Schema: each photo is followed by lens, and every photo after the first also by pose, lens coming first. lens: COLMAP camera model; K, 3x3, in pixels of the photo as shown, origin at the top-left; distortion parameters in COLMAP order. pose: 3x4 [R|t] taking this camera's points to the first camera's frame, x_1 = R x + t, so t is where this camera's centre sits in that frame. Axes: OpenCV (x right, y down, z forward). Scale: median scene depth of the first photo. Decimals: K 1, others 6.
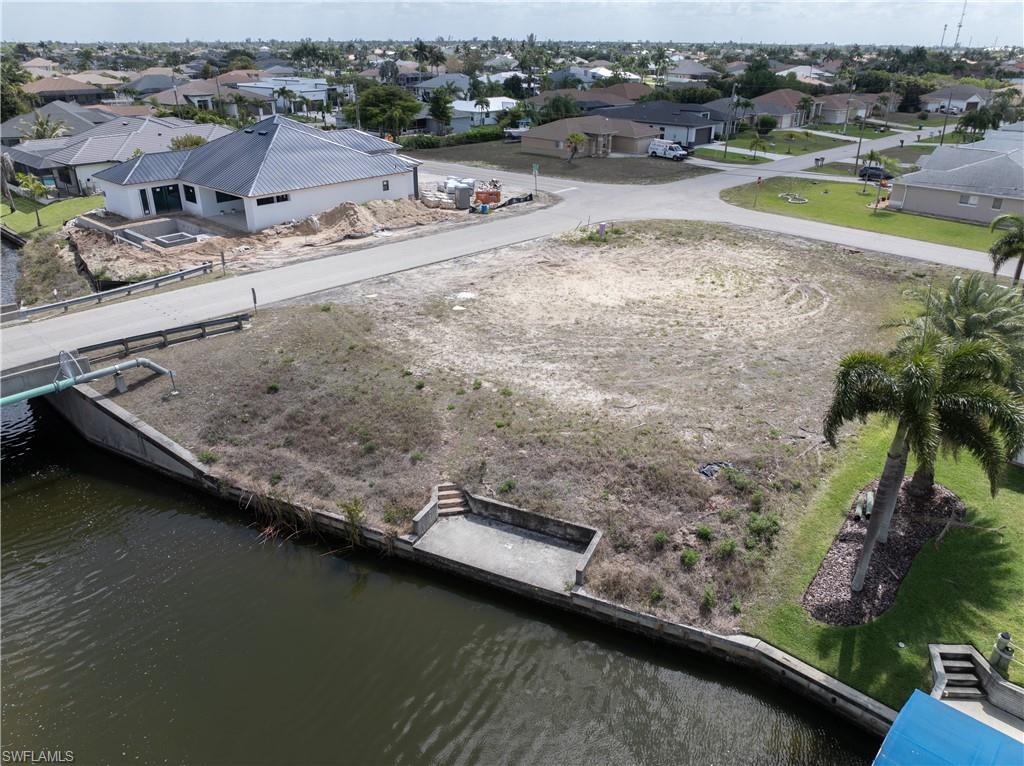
lens RADIAL K [[719.7, 0, 511.1], [0, 719.7, 380.3], [0, 0, 1]] dist [-0.035991, -0.002004]
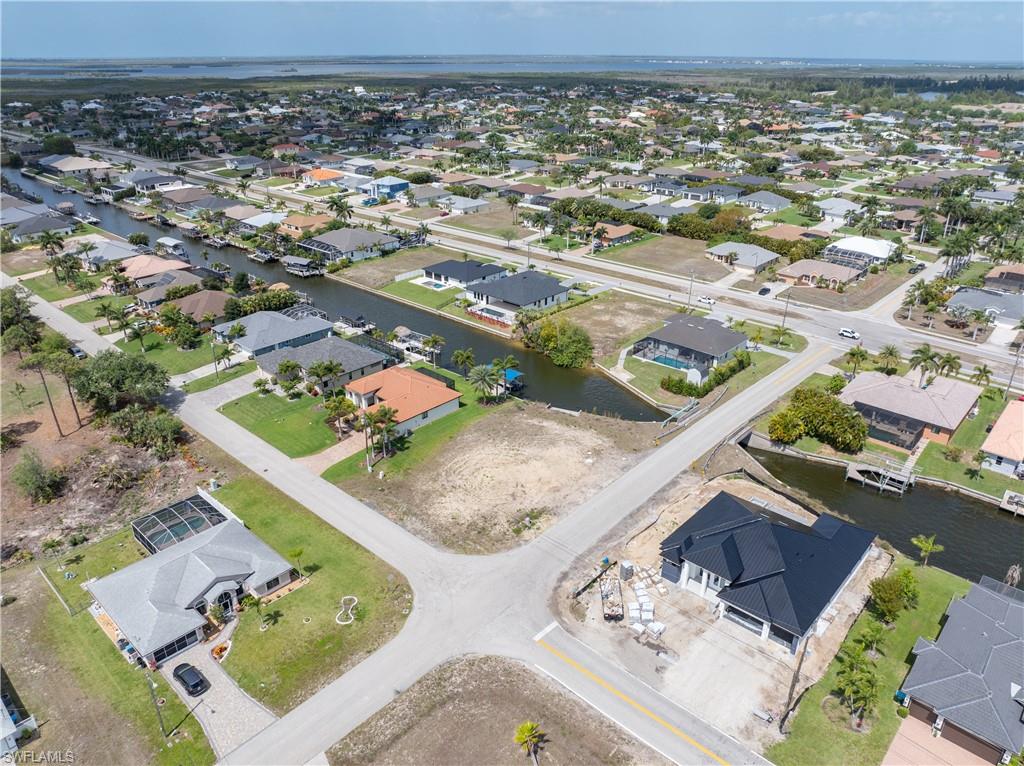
lens RADIAL K [[719.7, 0, 511.1], [0, 719.7, 380.3], [0, 0, 1]] dist [-0.035991, -0.002004]
pose [[-0.999977, -0.004494, -0.005019, 0.285576], [-0.006733, 0.640613, 0.767834, -2.798704], [-0.000235, 0.767851, -0.640629, 2.964200]]
